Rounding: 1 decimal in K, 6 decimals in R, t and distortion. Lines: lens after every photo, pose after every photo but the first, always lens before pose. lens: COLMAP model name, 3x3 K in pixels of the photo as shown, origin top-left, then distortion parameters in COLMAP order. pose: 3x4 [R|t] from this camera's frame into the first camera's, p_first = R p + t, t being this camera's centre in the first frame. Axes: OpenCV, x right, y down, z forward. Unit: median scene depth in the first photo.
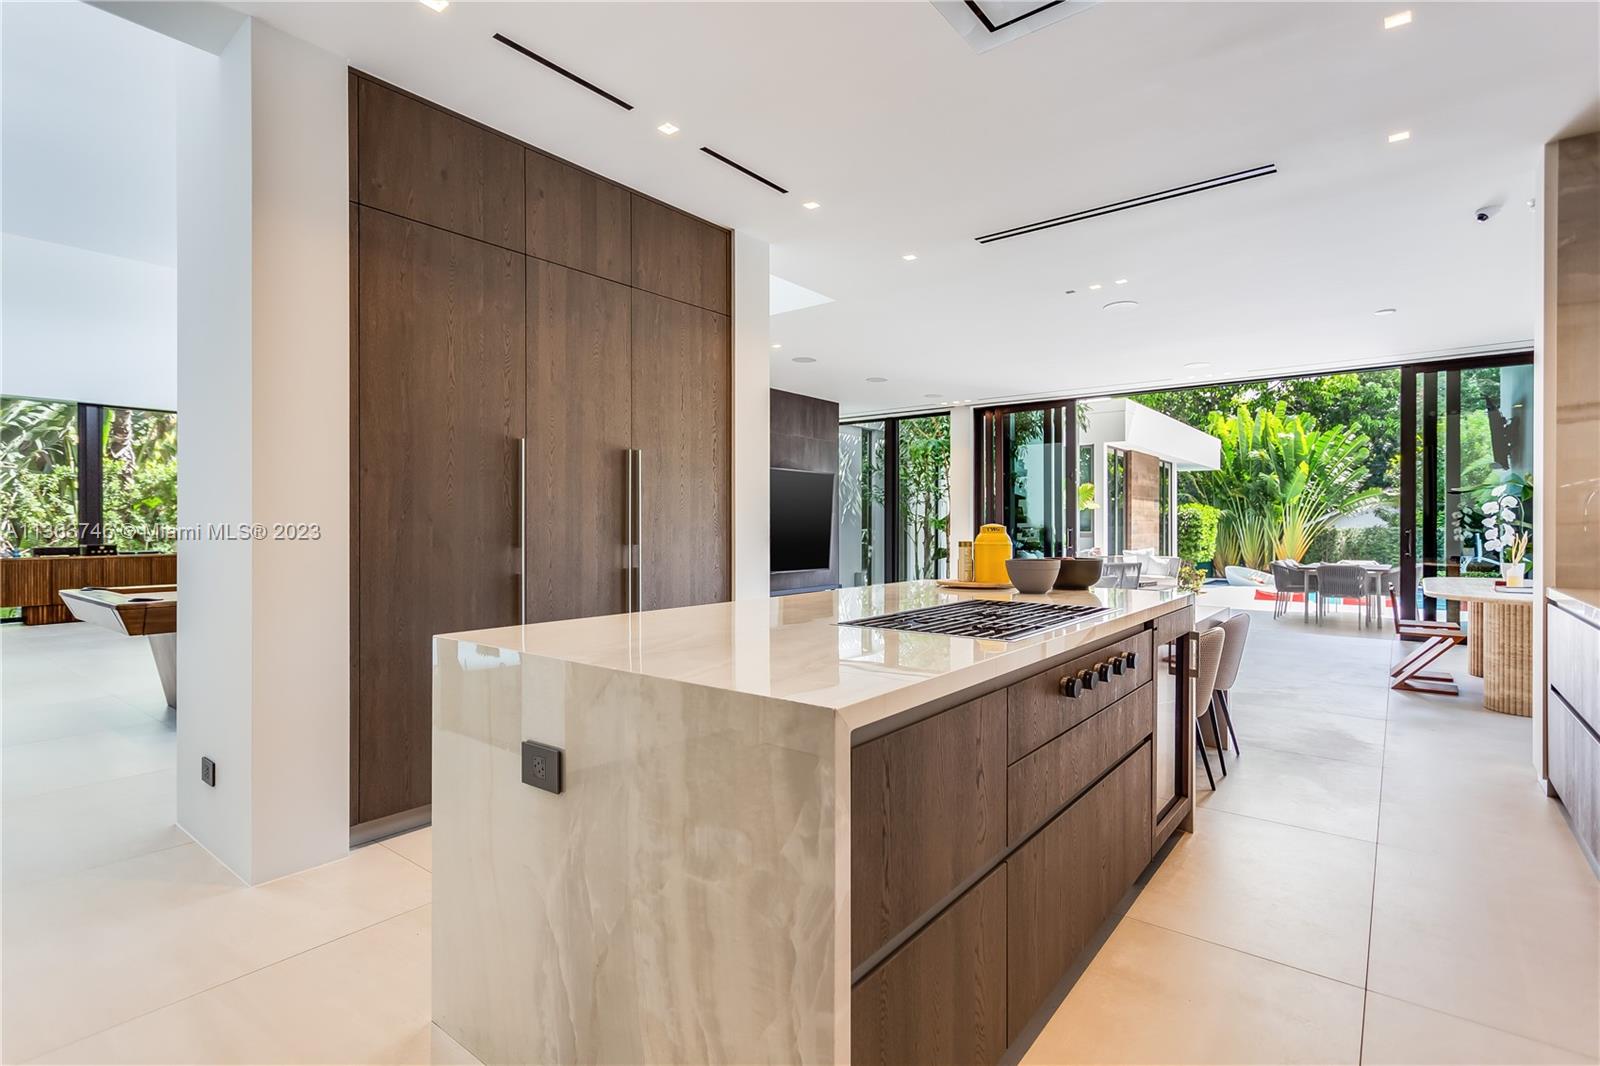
lens RADIAL K [[783.6, 0, 793.4], [0, 783.6, 523.6], [0, 0, 1]] dist [0.000379, 0.000800]
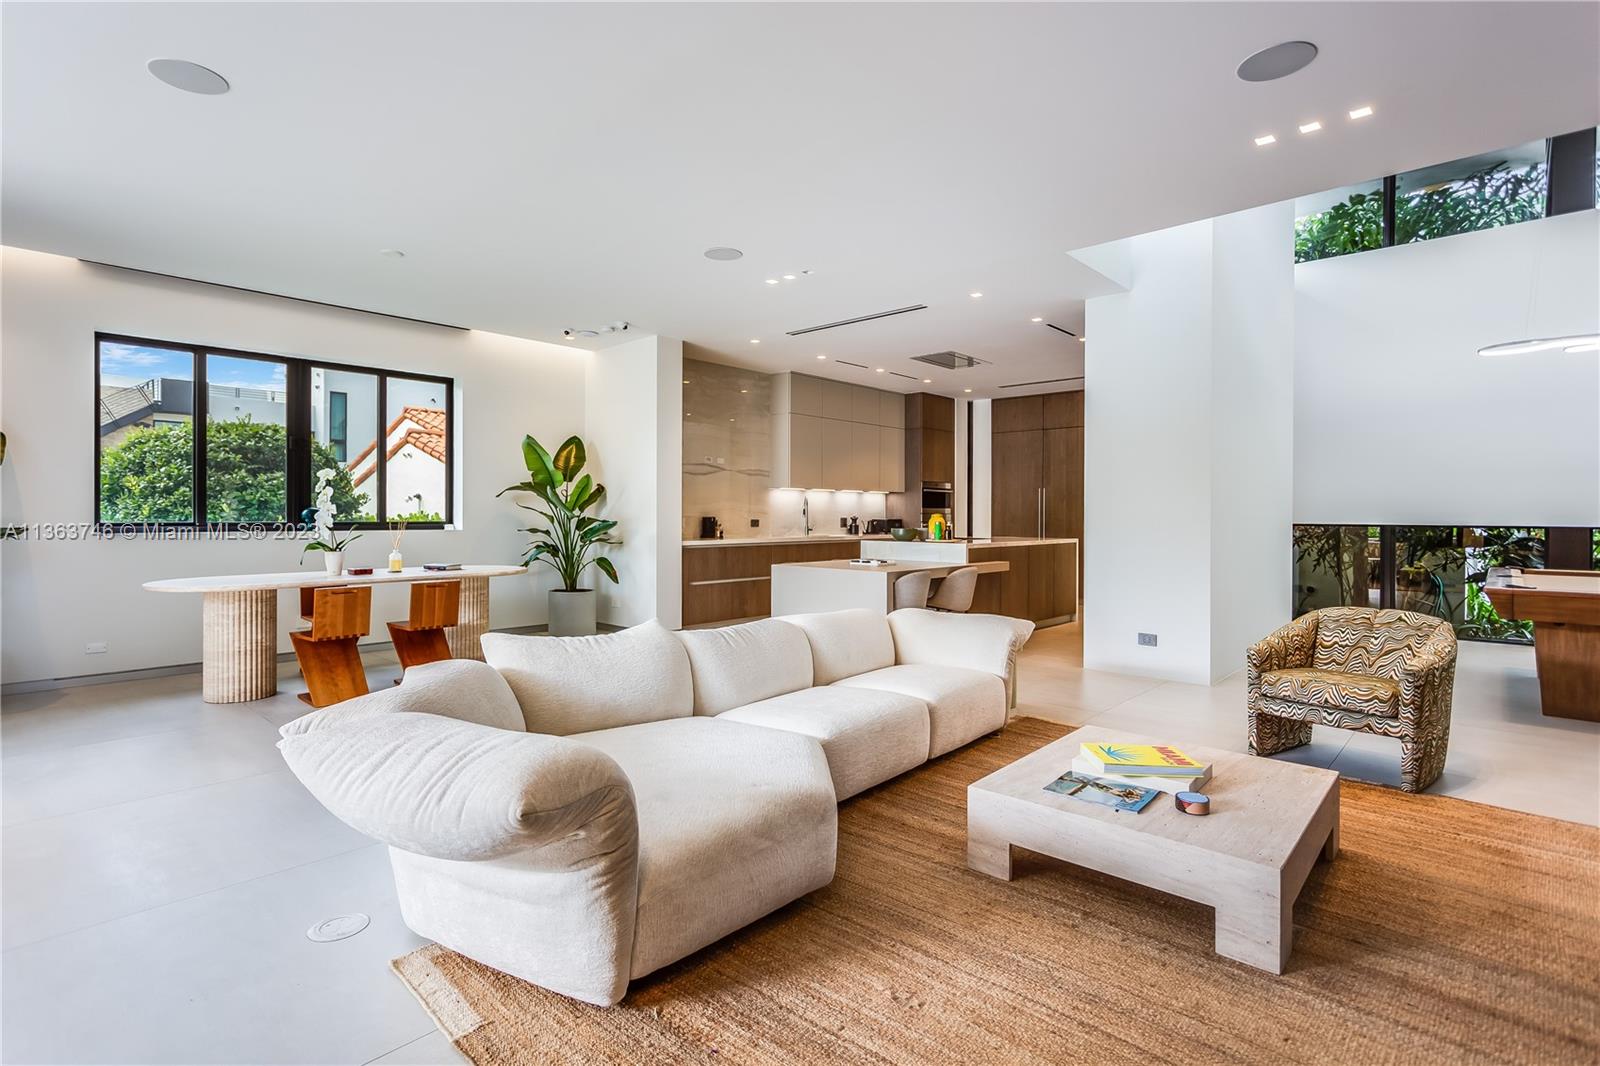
lens RADIAL K [[762.2, 0, 798.8], [0, 762.2, 515.2], [0, 0, 1]] dist [0.000786, 0.000029]
pose [[-0.996967, -0.003255, 0.077761, 0.115563], [-0.003288, 0.999995, -0.000300, 0.001908], [-0.077759, -0.000555, -0.996972, 0.770045]]
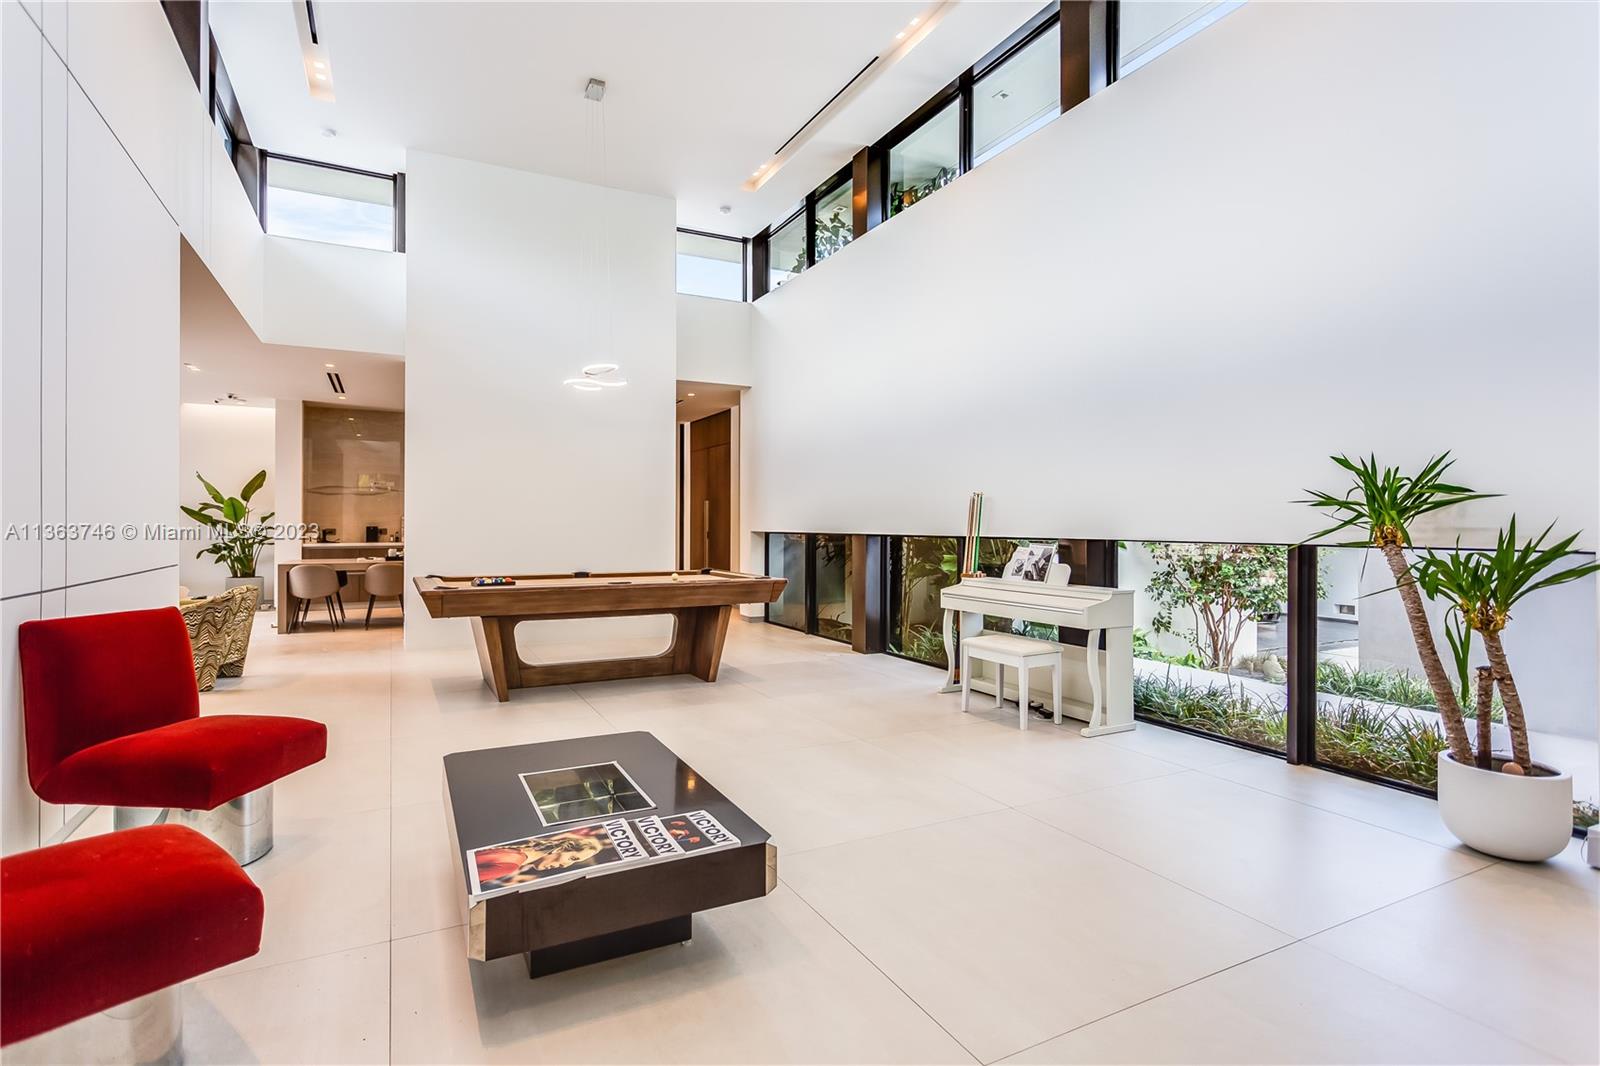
lens RADIAL K [[783.6, 0, 793.4], [0, 783.6, 523.6], [0, 0, 1]] dist [0.000379, 0.000800]
pose [[-0.910547, -0.002424, 0.413399, -0.506249], [-0.003236, 0.999994, -0.001265, 0.000196], [-0.413393, -0.002489, -0.910549, 0.744644]]
